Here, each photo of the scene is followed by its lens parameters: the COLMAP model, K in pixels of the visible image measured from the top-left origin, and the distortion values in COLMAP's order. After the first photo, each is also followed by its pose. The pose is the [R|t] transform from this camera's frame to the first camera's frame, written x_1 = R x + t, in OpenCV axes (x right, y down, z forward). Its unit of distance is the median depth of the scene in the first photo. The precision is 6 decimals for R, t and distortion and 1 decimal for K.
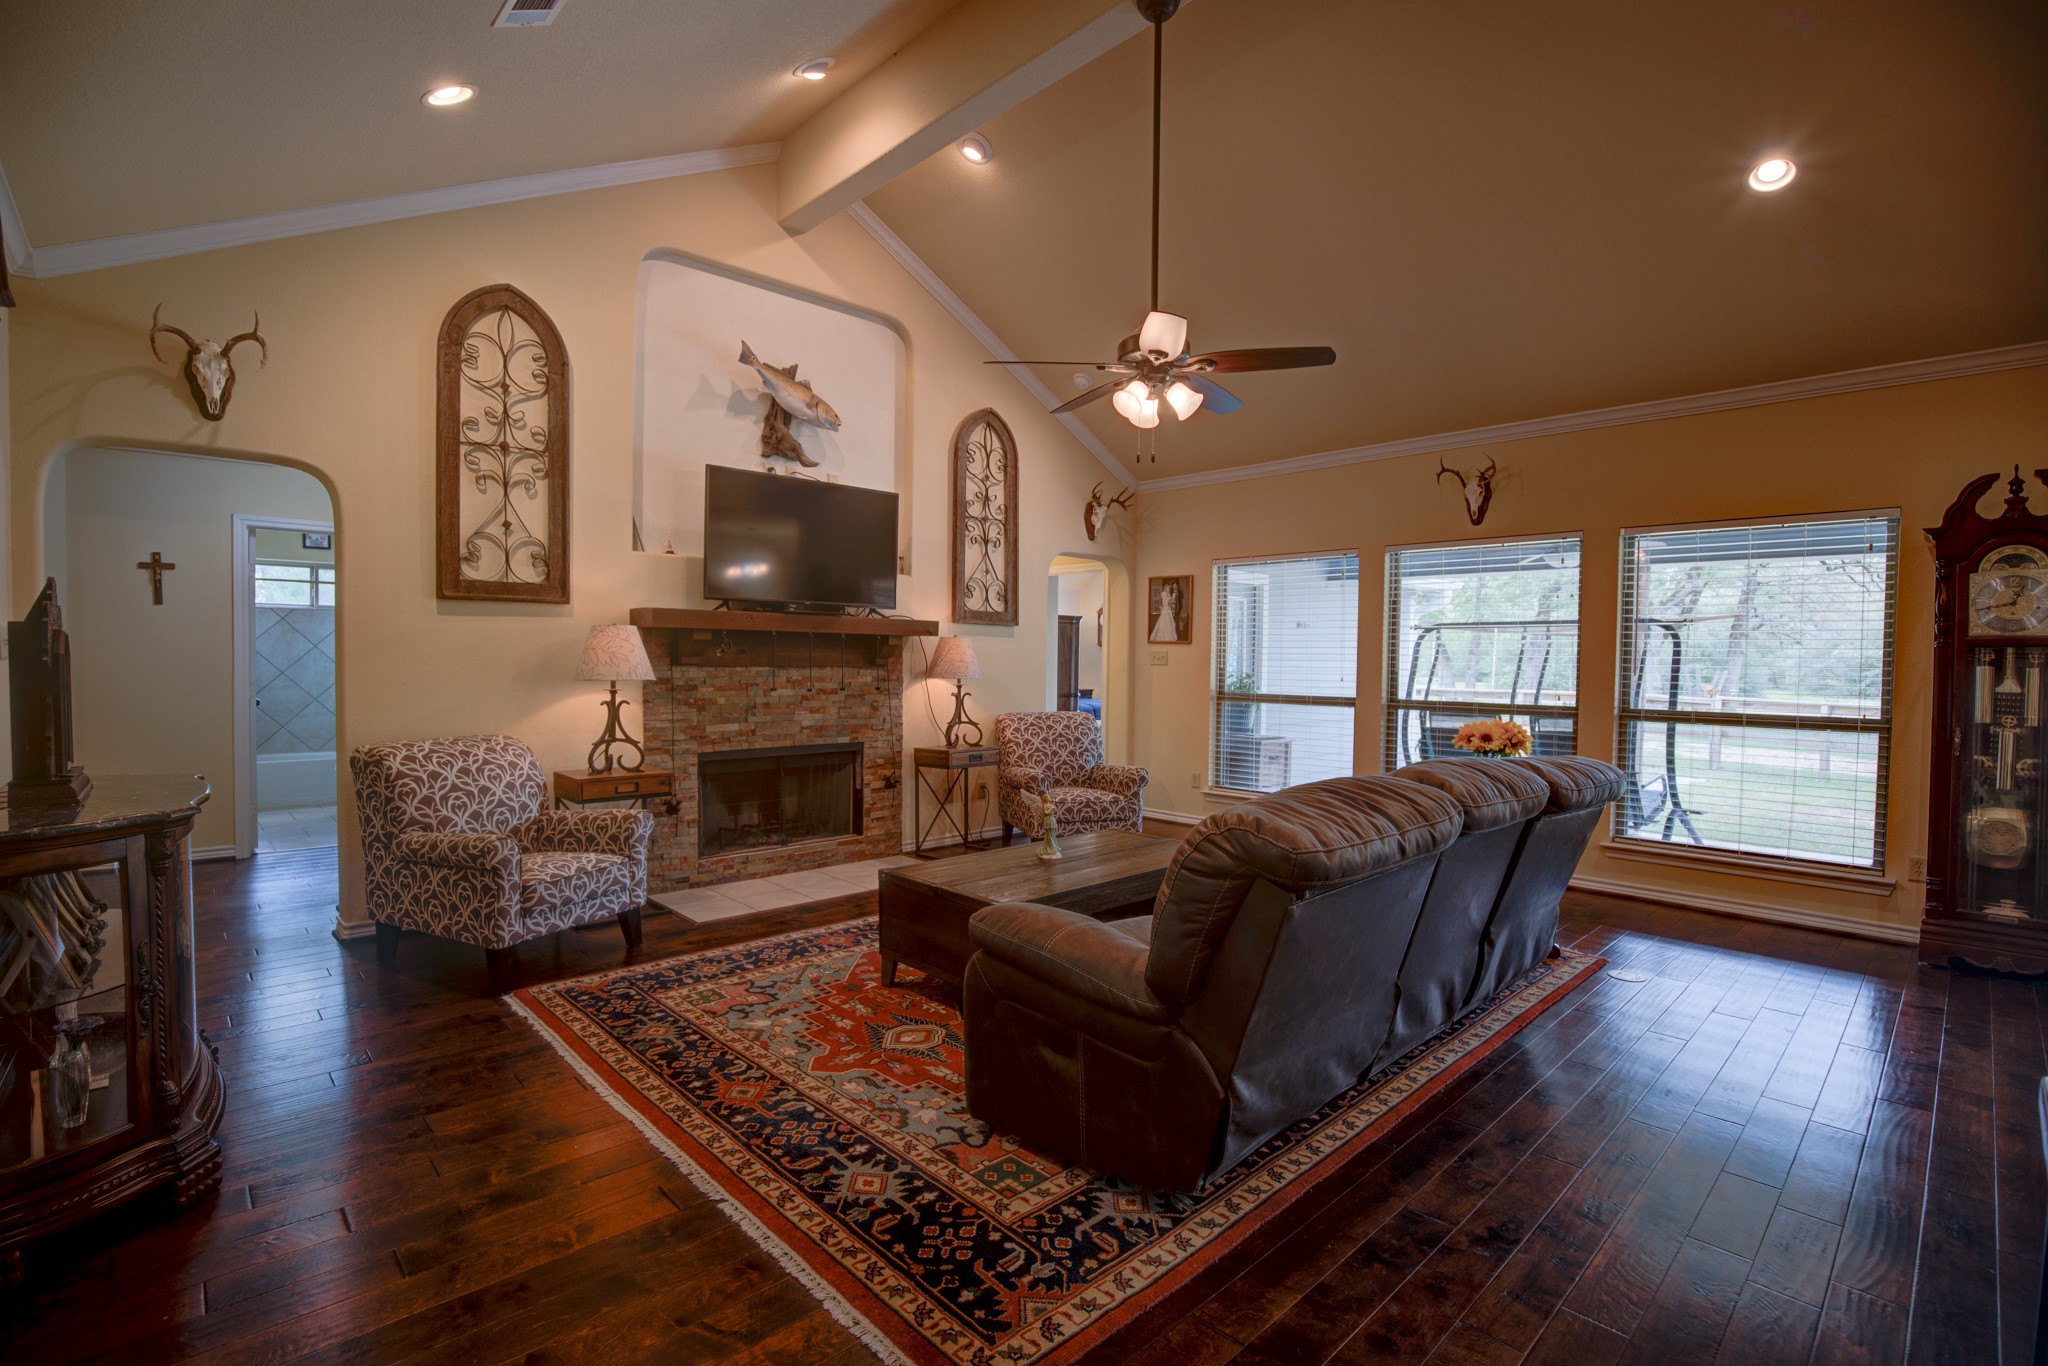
lens RADIAL K [[939.0, 0, 1024.0], [0, 939.0, 683.0], [0, 0, 1]] dist [-0.039775, 0.008894]
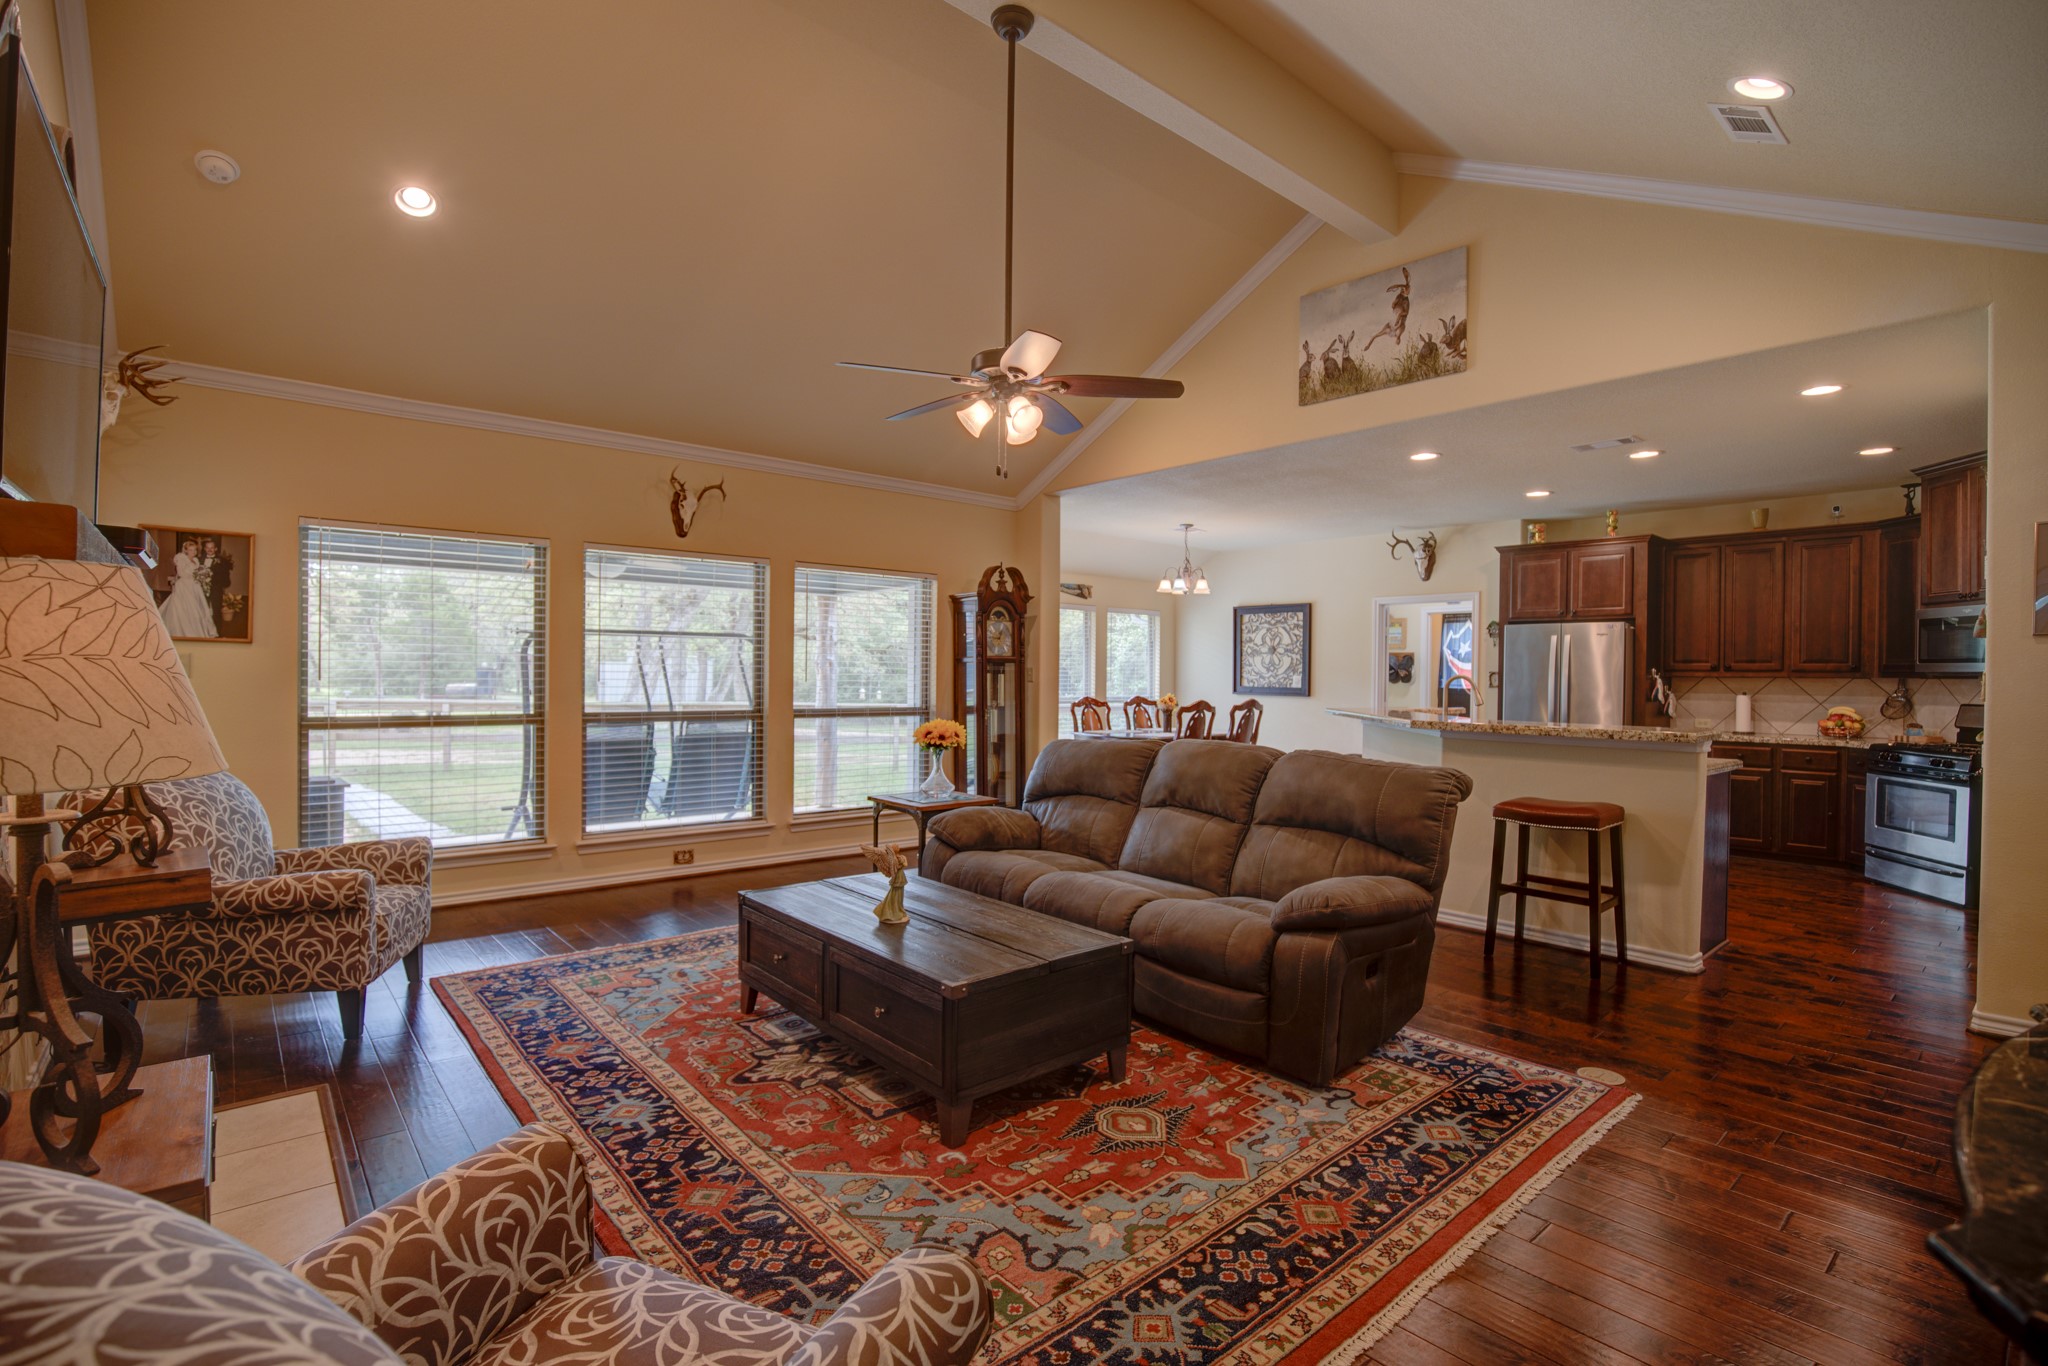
lens RADIAL K [[955.4, 0, 1024.0], [0, 955.4, 683.0], [0, 0, 1]] dist [-0.040430, 0.009726]
pose [[0.049595, -0.020355, 0.998562, -0.632454], [0.016535, 0.999672, 0.019556, -0.028813], [-0.998633, 0.015541, 0.049915, 0.673598]]
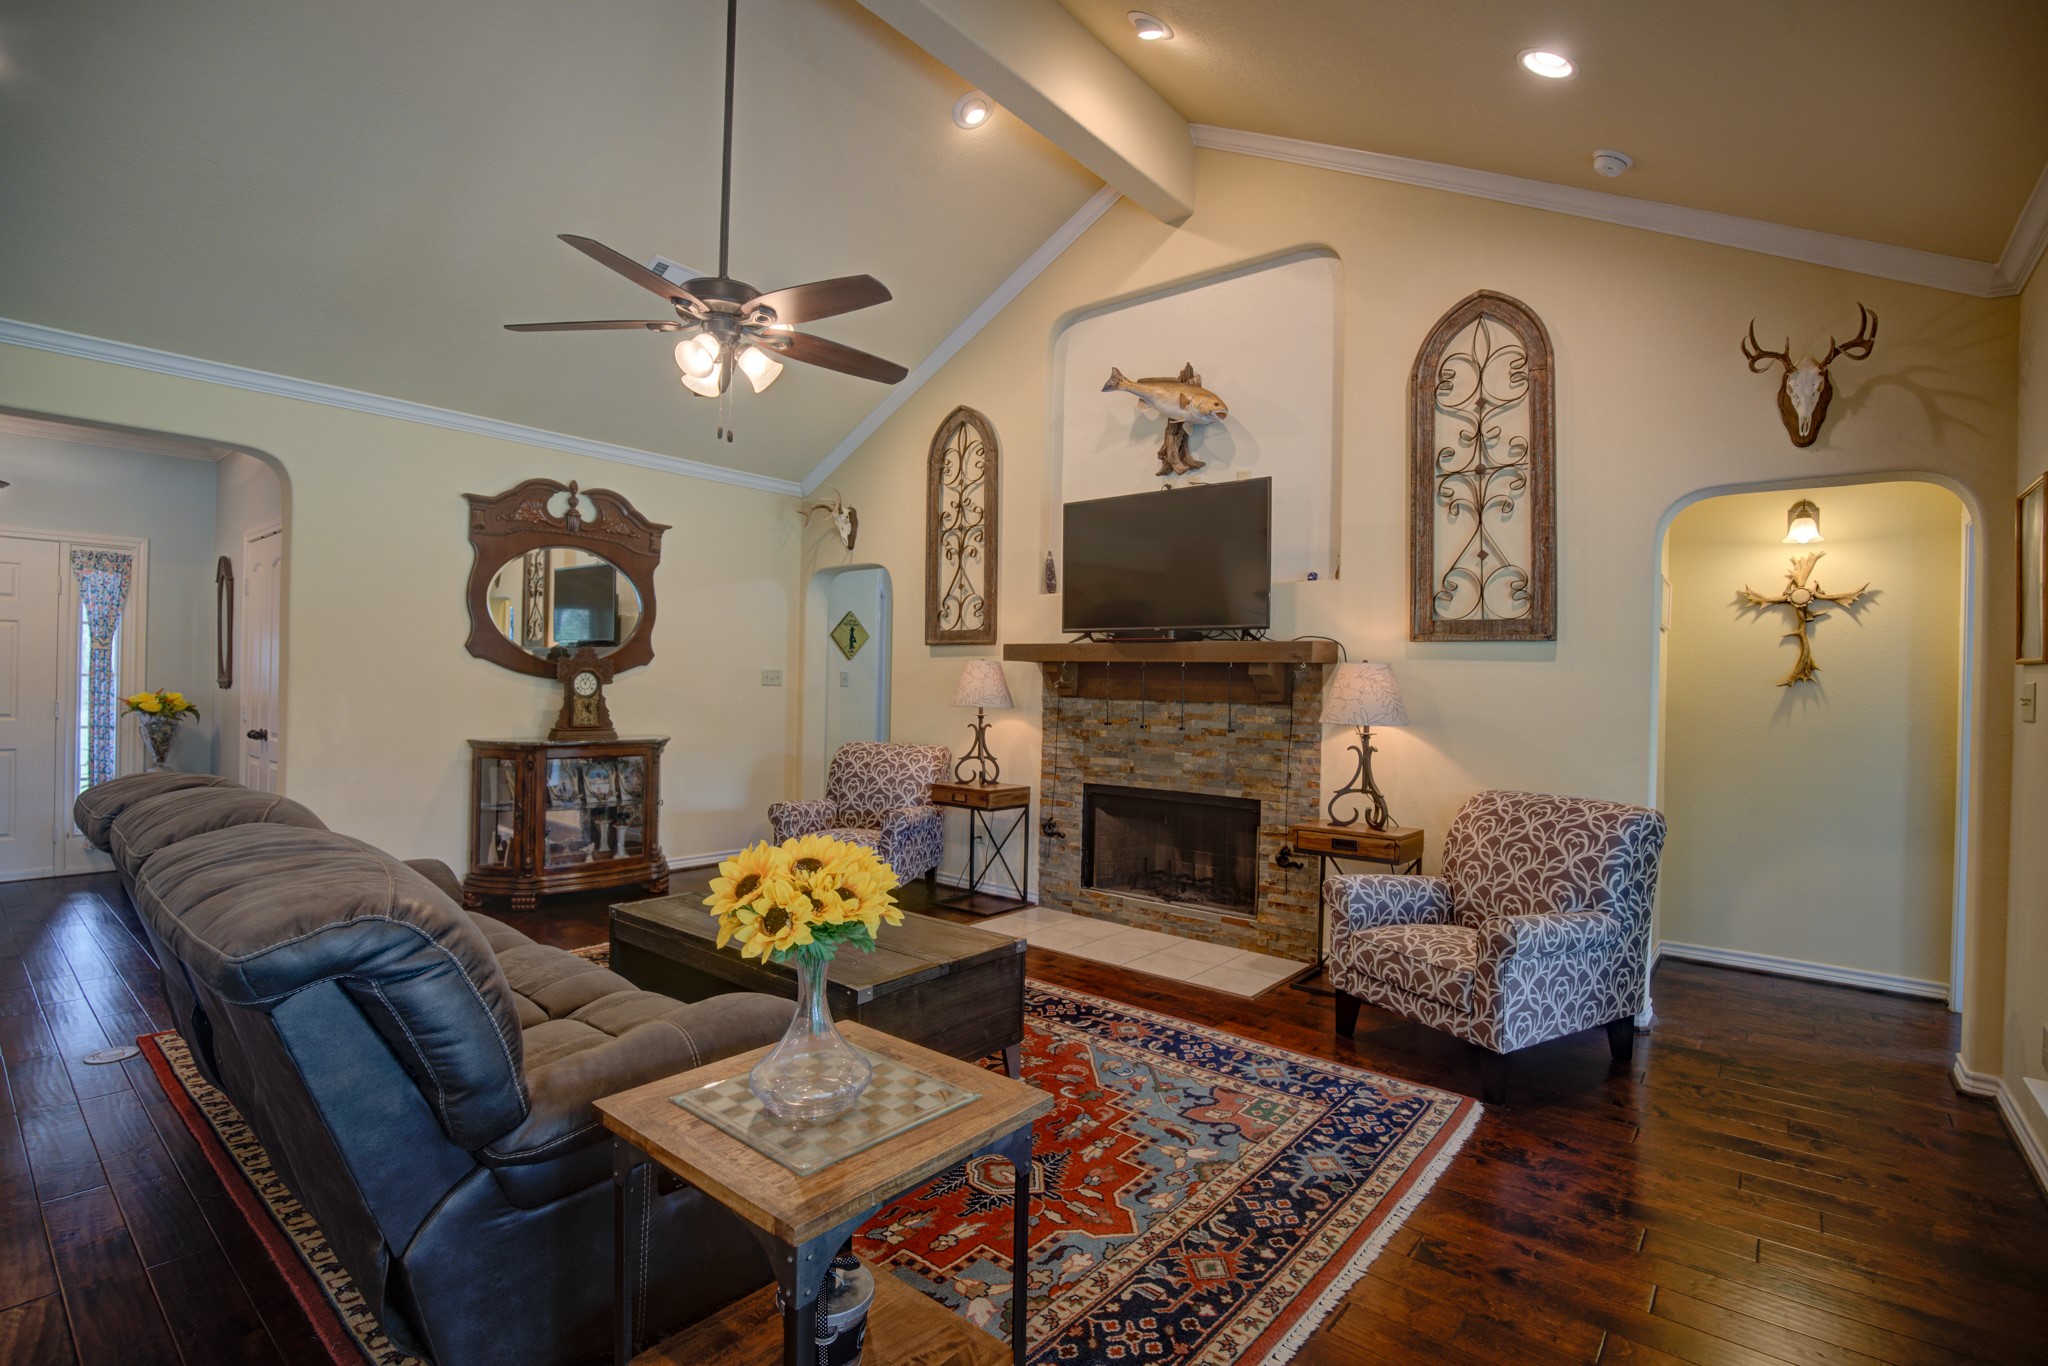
lens RADIAL K [[955.4, 0, 1024.0], [0, 955.4, 683.0], [0, 0, 1]] dist [-0.040430, 0.009726]
pose [[0.120474, -0.010358, -0.992662, 0.718171], [-0.046888, 0.998770, -0.016113, -0.015304], [0.991609, 0.048485, 0.119840, 0.848751]]
